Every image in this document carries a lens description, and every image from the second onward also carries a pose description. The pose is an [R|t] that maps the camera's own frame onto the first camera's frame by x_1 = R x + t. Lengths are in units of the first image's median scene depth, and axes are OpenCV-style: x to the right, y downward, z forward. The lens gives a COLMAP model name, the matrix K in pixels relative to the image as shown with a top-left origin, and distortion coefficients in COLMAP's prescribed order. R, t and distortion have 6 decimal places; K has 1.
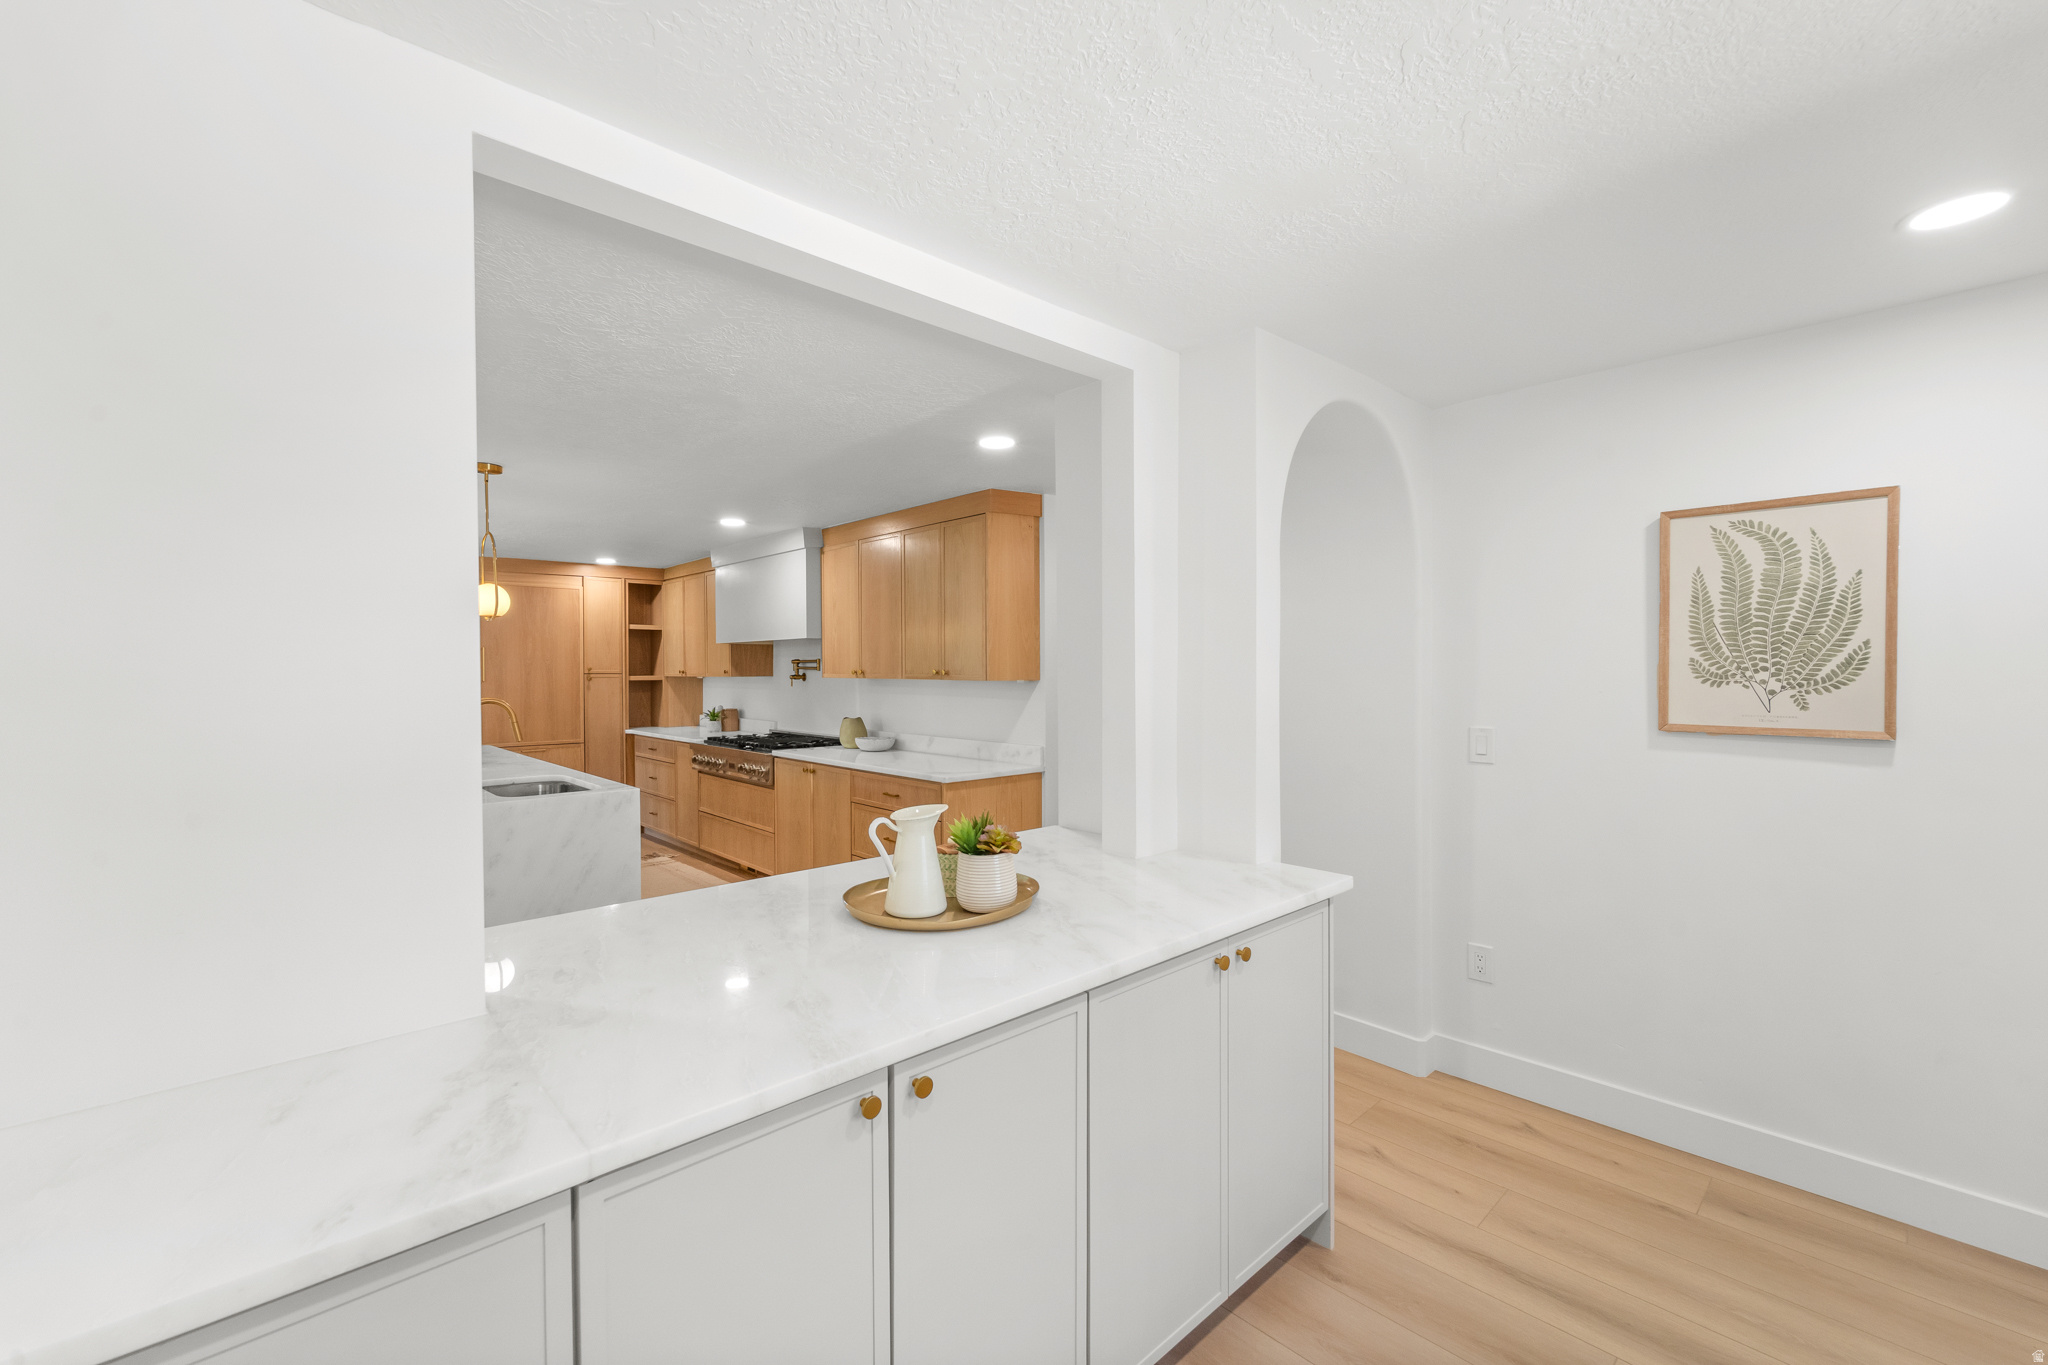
lens RADIAL K [[852.1, 0, 1020.6], [0, 852.1, 676.9], [0, 0, 1]] dist [0.002257, -0.003377]
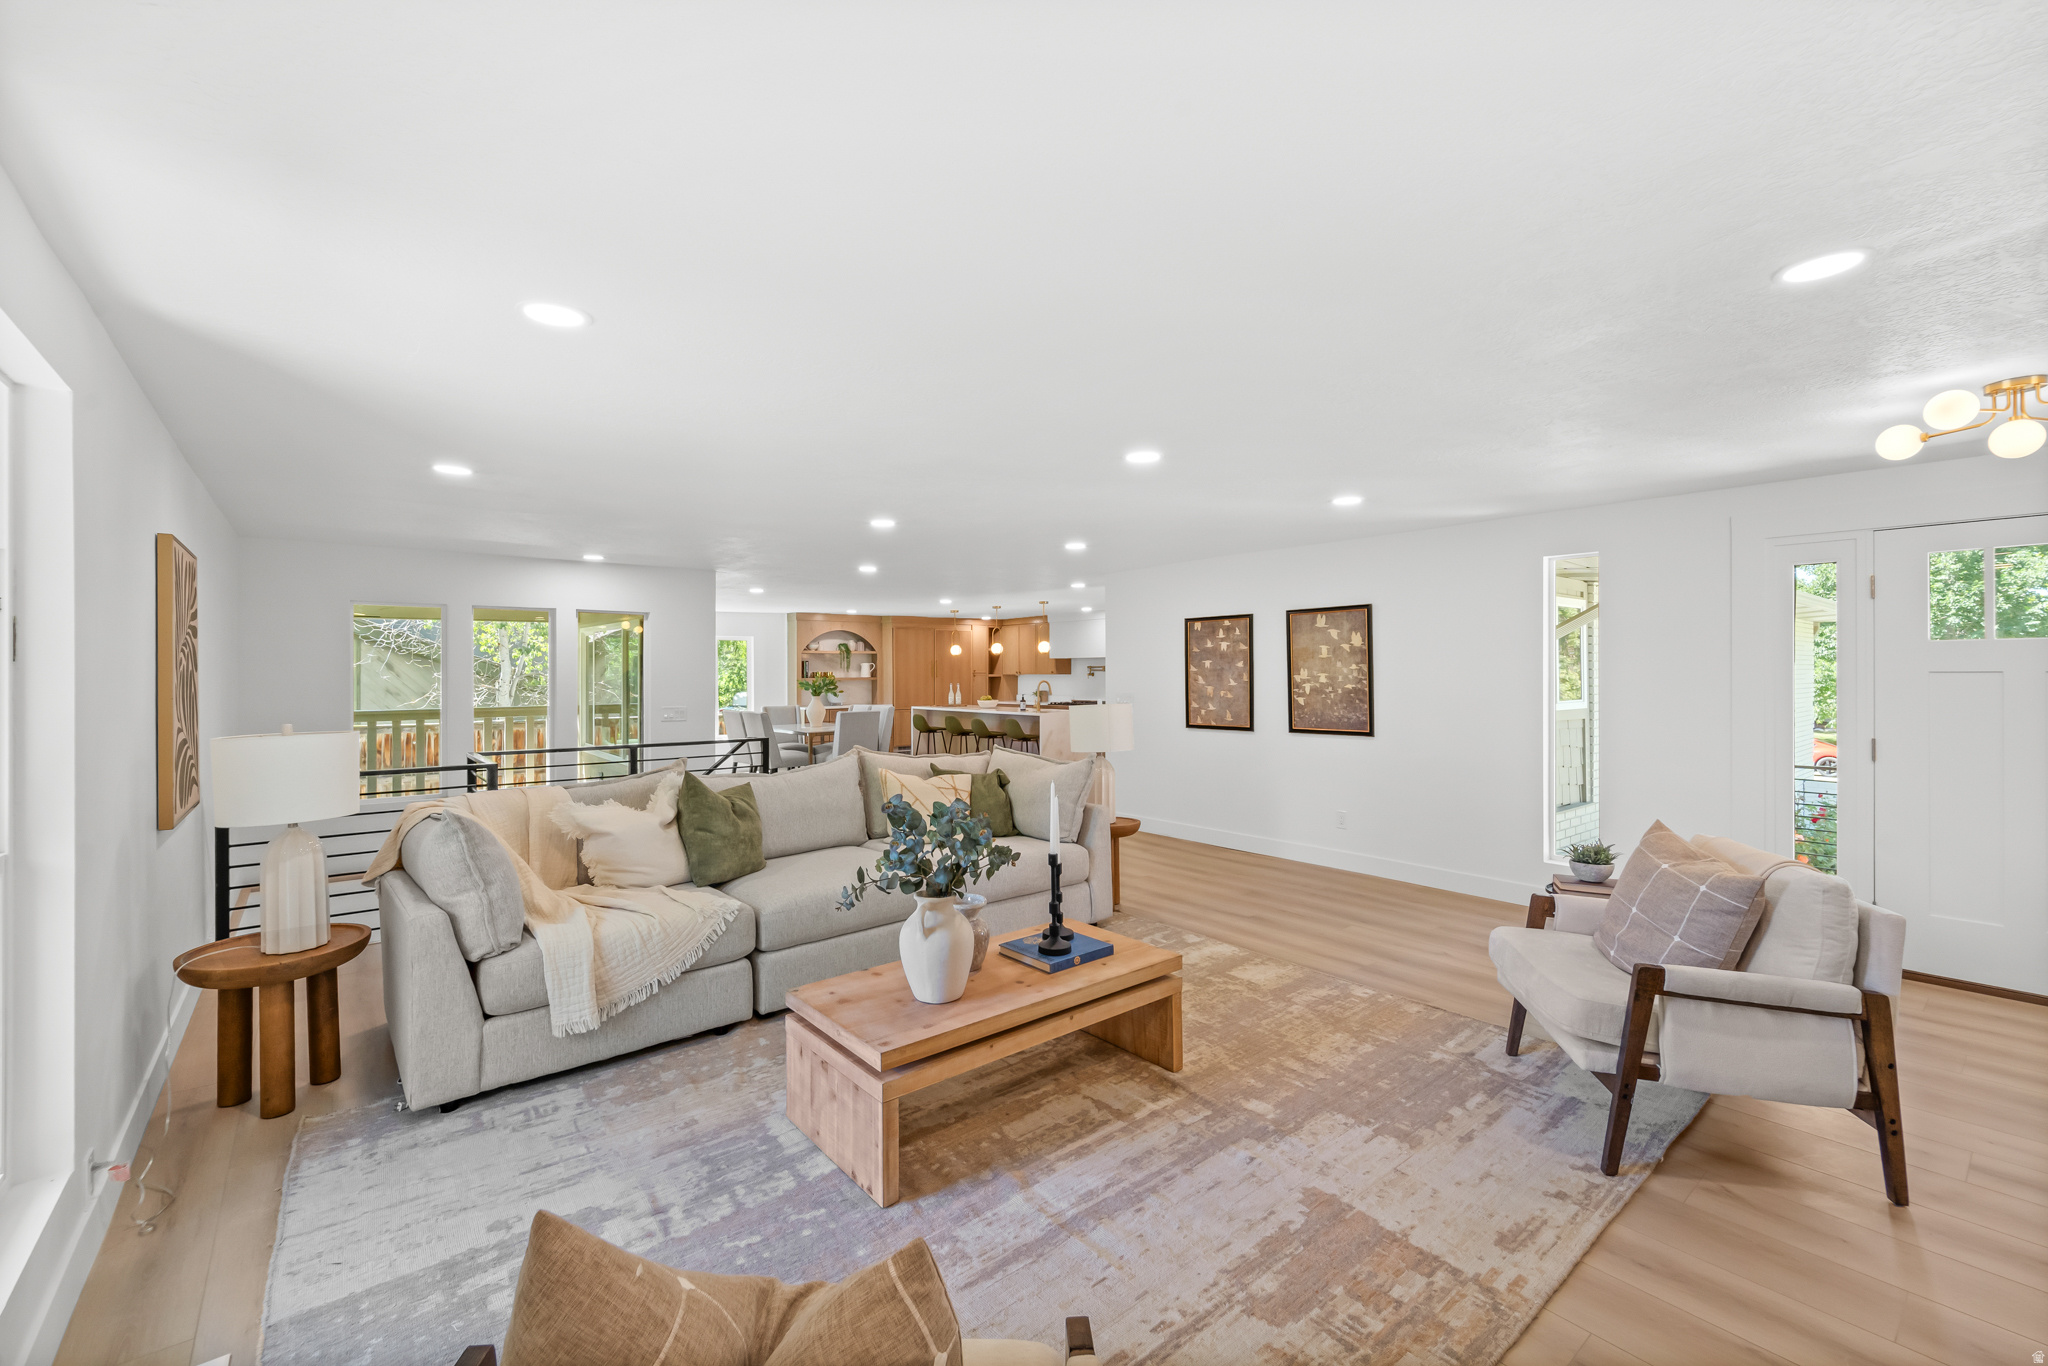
lens RADIAL K [[852.1, 0, 1017.0], [0, 852.1, 674.9], [0, 0, 1]] dist [0.002257, -0.003377]
pose [[0.997537, -0.000580, -0.070143, -0.342598], [0.000138, 0.999980, -0.006310, 0.016845], [0.070145, 0.006284, 0.997517, -1.316614]]
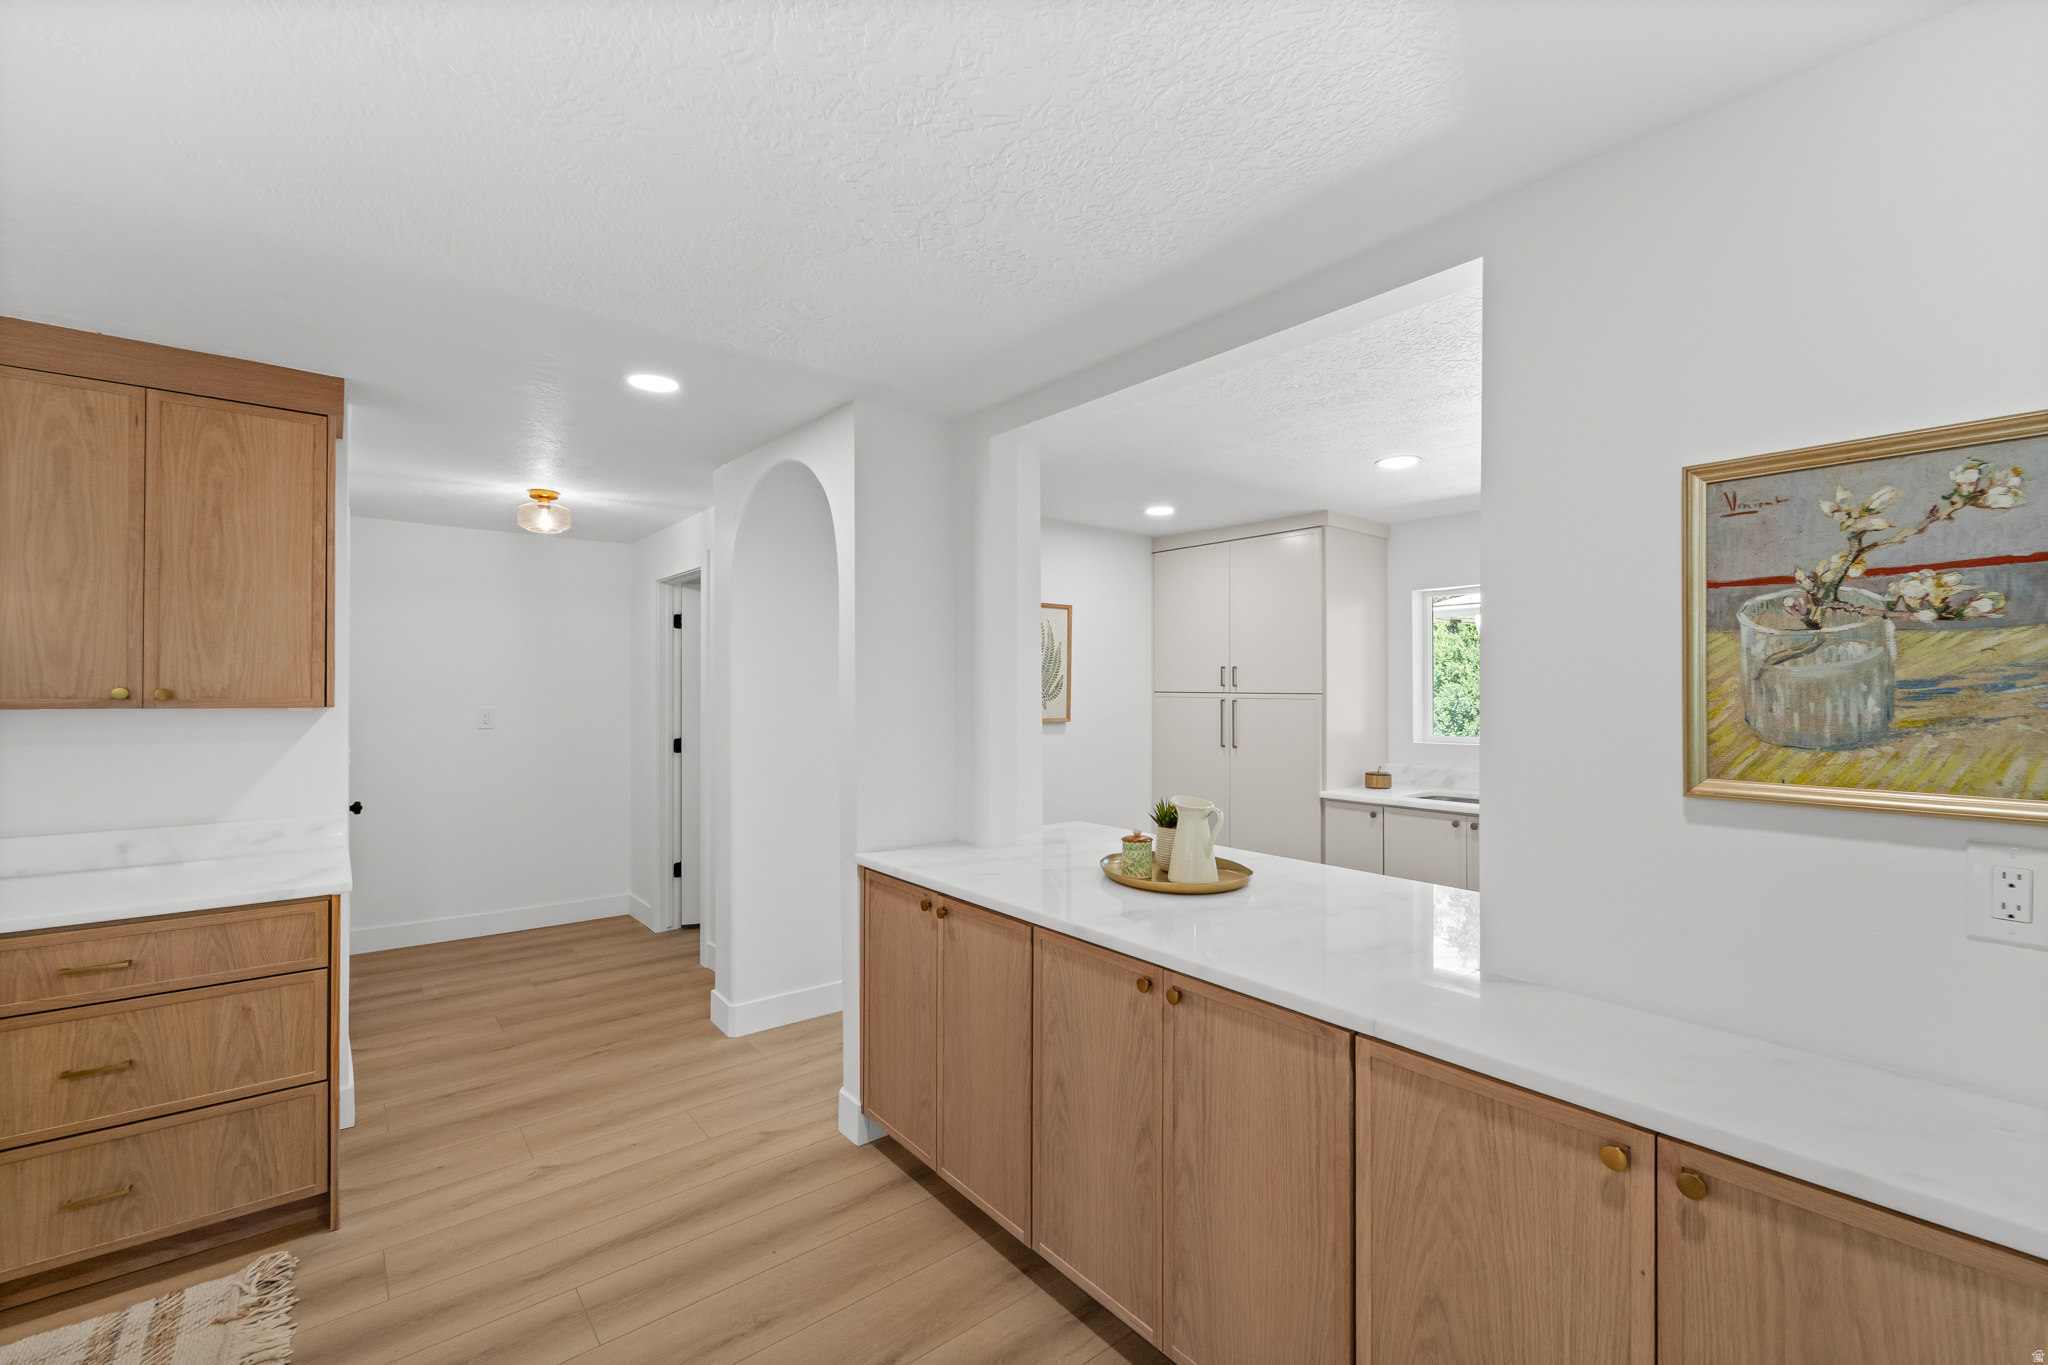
lens RADIAL K [[852.1, 0, 1027.1], [0, 852.1, 683.5], [0, 0, 1]] dist [0.002257, -0.003377]
pose [[0.055341, 0.007331, 0.998441, -0.457795], [0.008361, 0.999935, -0.007806, -0.002635], [-0.998432, 0.008780, 0.055276, 0.389487]]
